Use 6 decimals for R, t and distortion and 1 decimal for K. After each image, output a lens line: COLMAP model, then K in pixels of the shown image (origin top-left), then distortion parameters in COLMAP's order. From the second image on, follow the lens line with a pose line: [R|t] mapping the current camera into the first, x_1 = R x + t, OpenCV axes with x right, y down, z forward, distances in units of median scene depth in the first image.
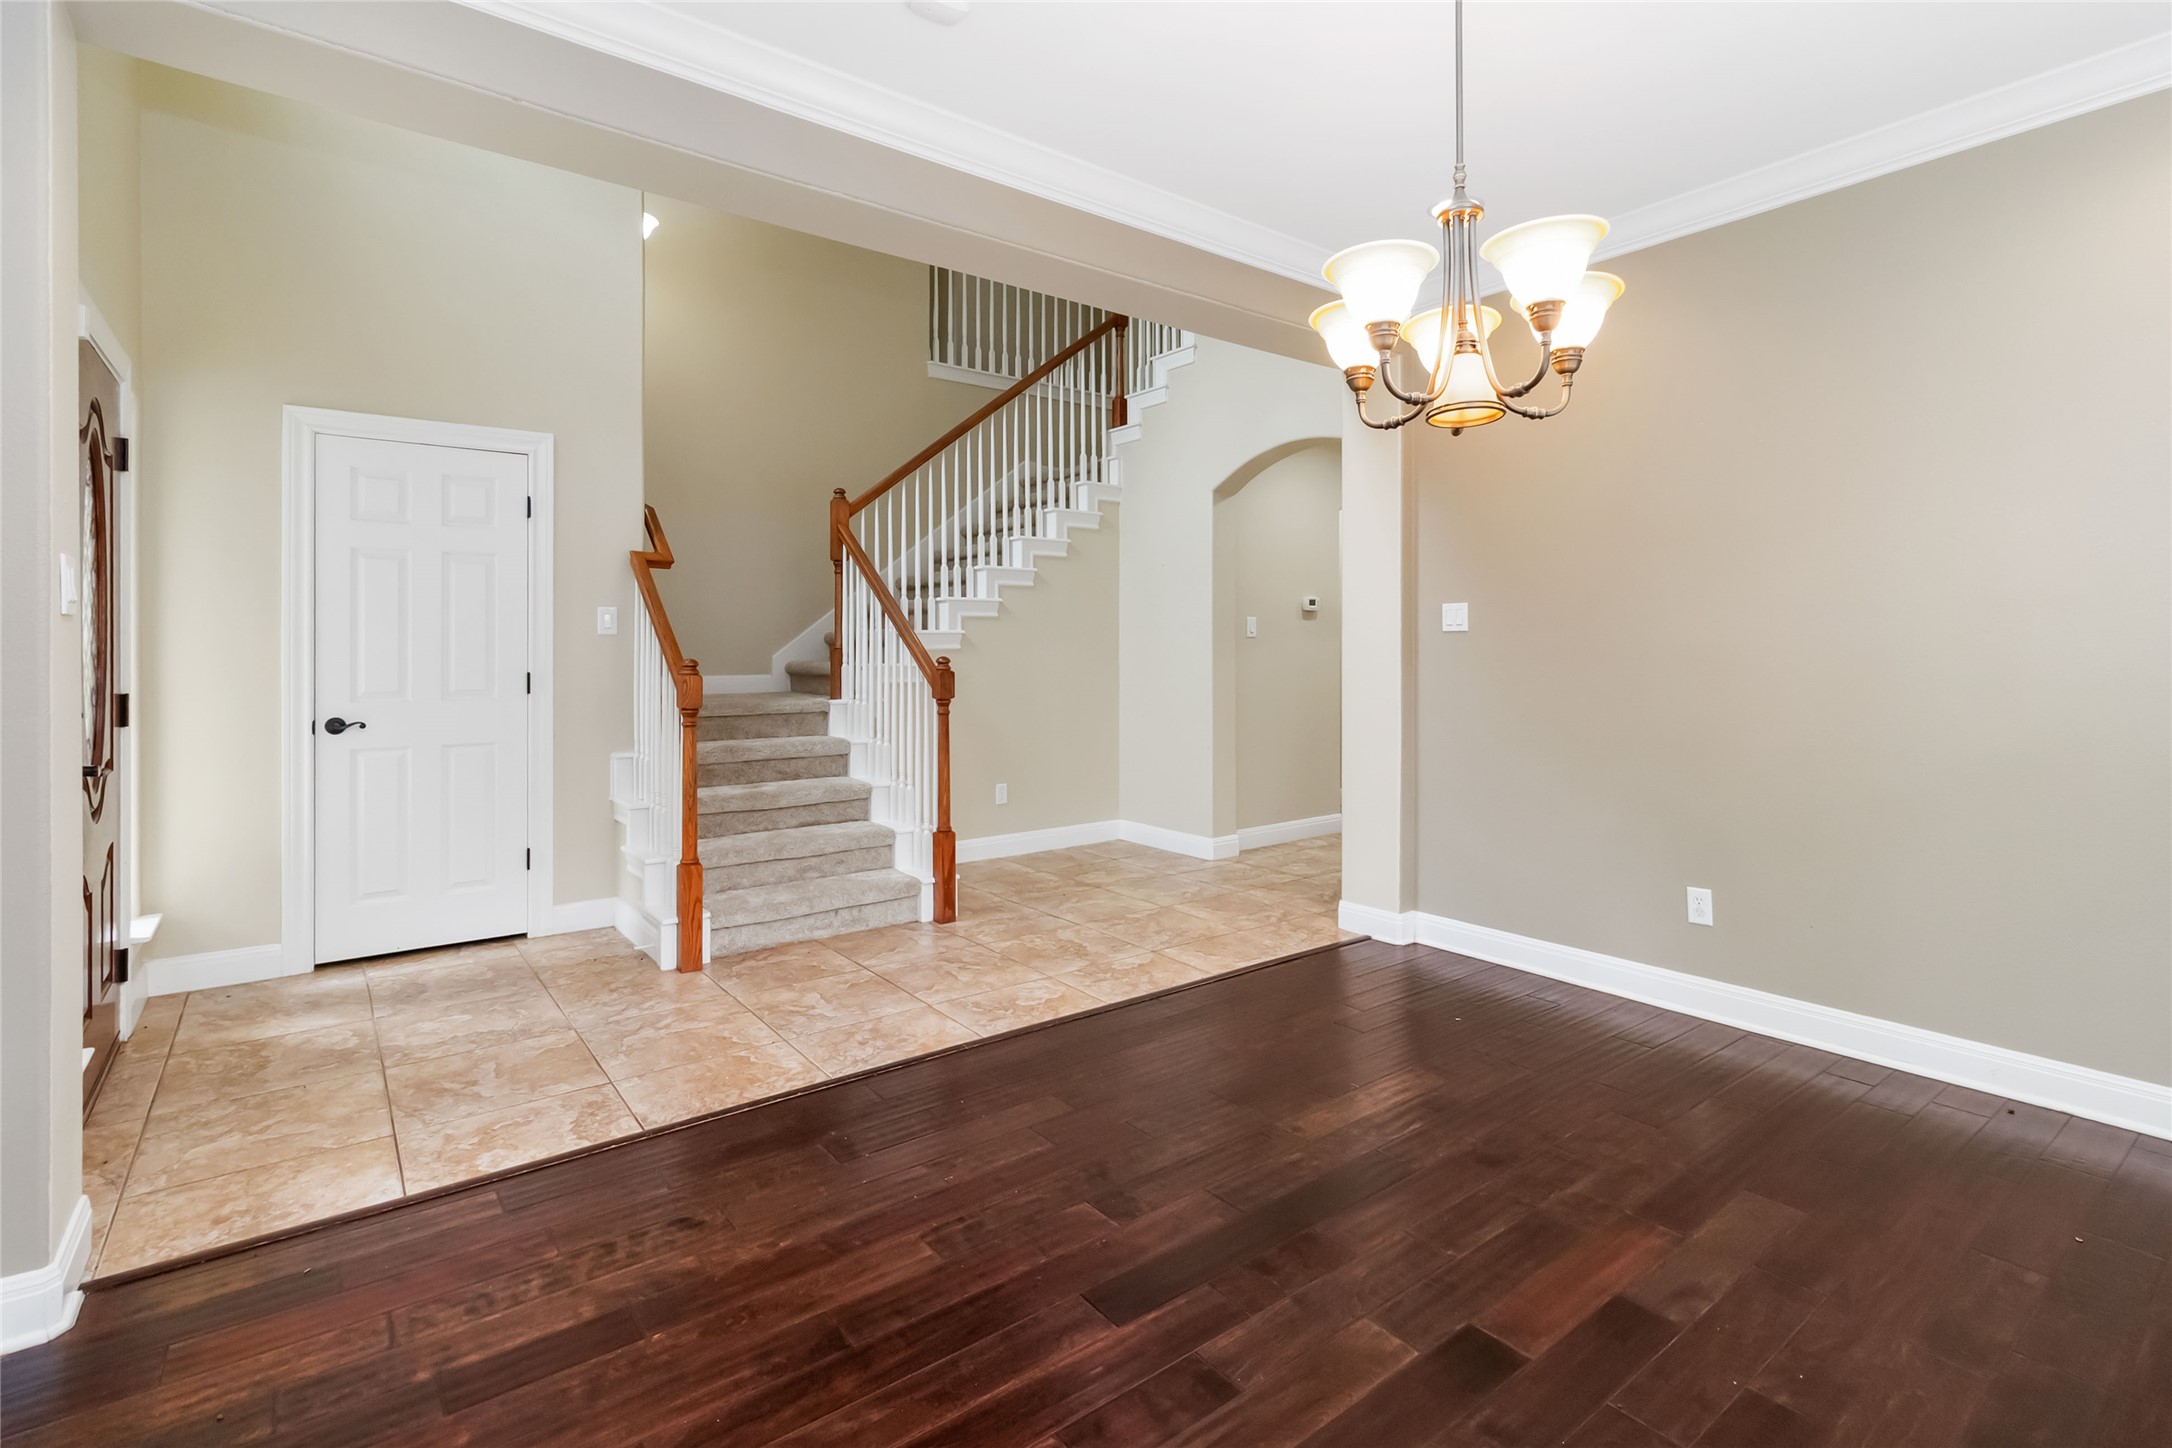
lens RADIAL K [[997.4, 0, 1099.4], [0, 997.4, 688.6], [0, 0, 1]] dist [-0.002168, 0.000808]
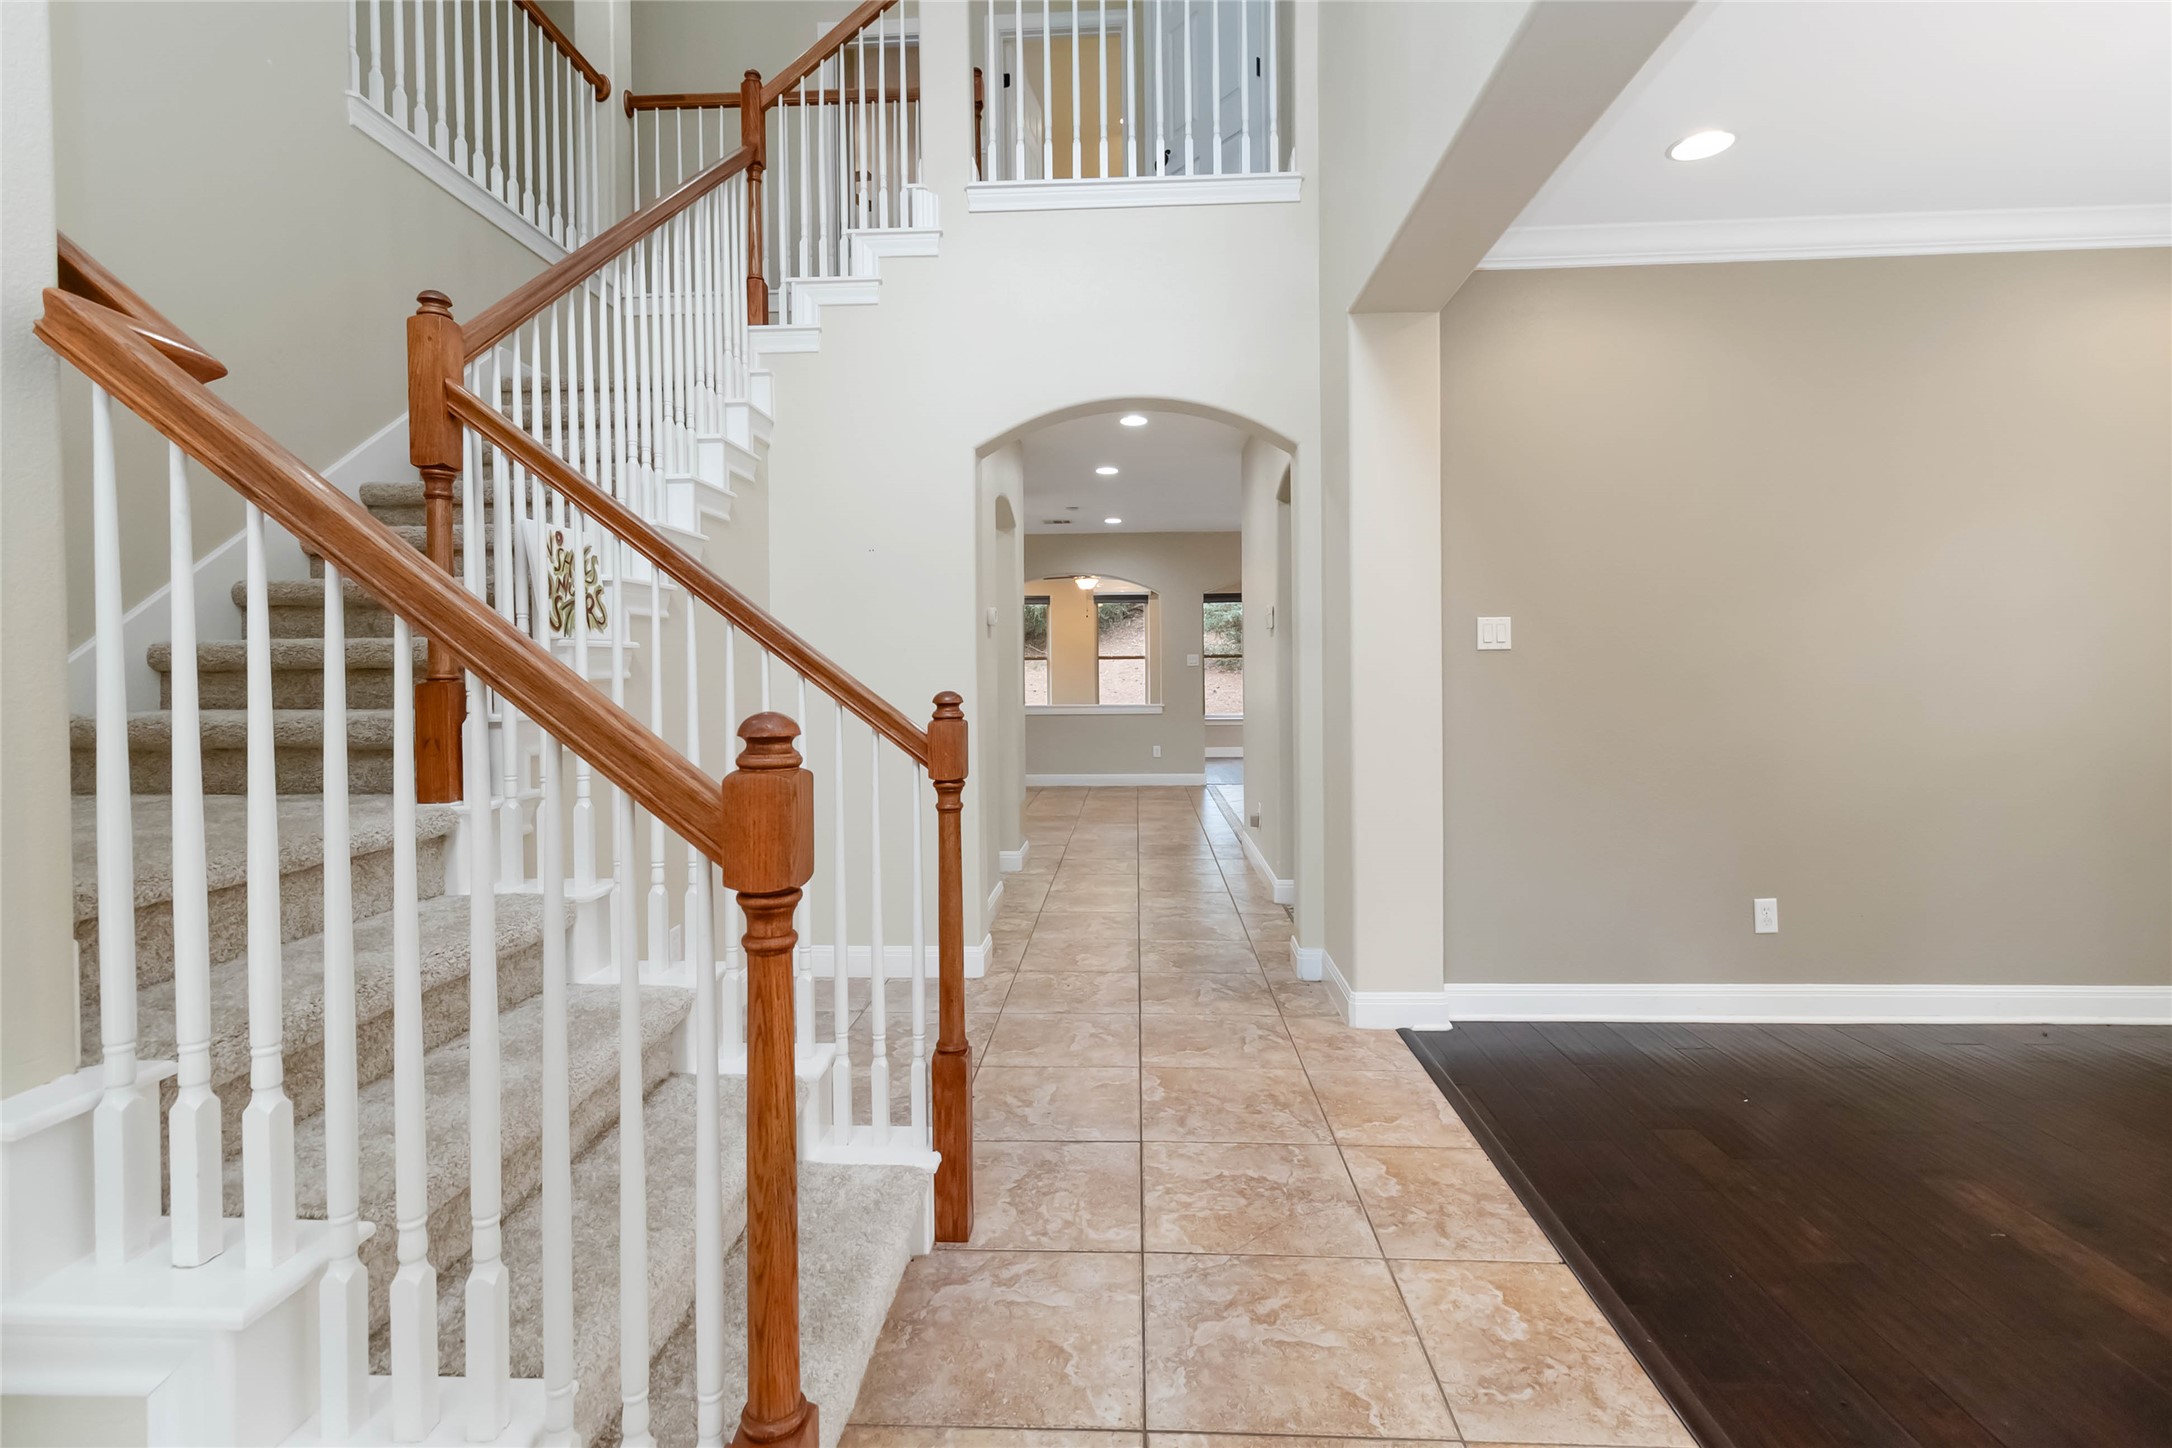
lens RADIAL K [[1015.1, 0, 1083.3], [0, 1015.1, 688.7], [0, 0, 1]] dist [0.003793, 0.000134]
pose [[0.646291, -0.016340, 0.762916, -0.544867], [0.037185, 0.999257, -0.010099, -0.027752], [-0.762185, 0.034896, 0.646418, 0.695471]]
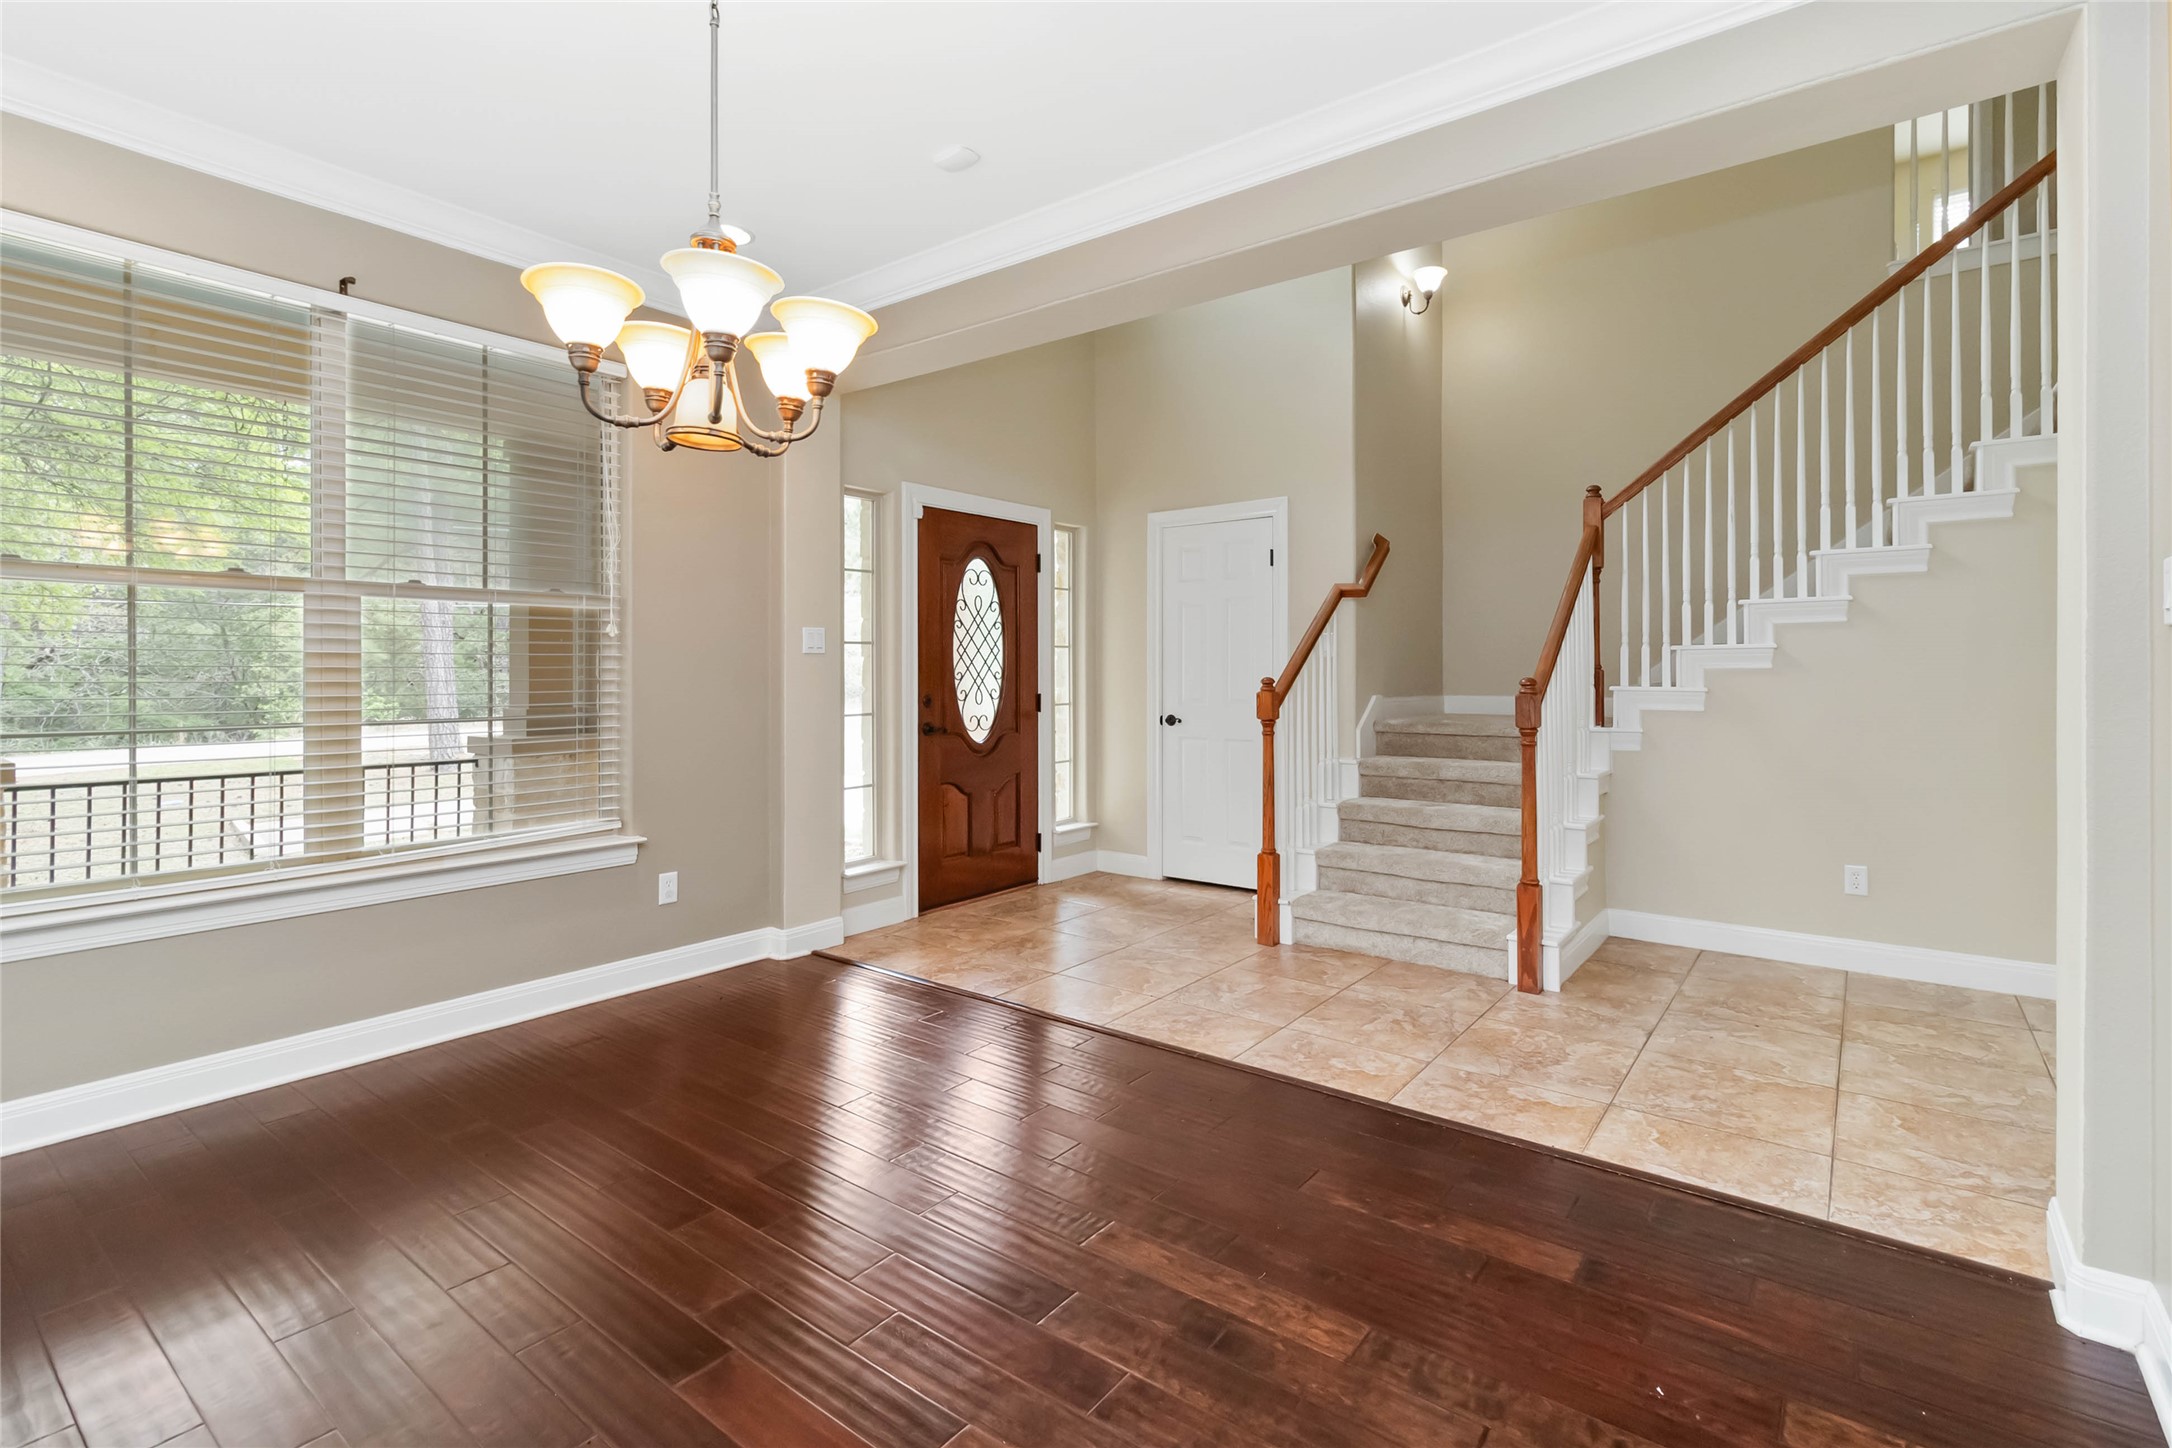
lens RADIAL K [[997.4, 0, 1099.4], [0, 997.4, 688.6], [0, 0, 1]] dist [-0.002168, 0.000808]
pose [[0.265195, 0.017659, -0.964033, 0.623890], [-0.034991, 0.999350, 0.008680, -0.018659], [0.963560, 0.031431, 0.265640, 0.466339]]
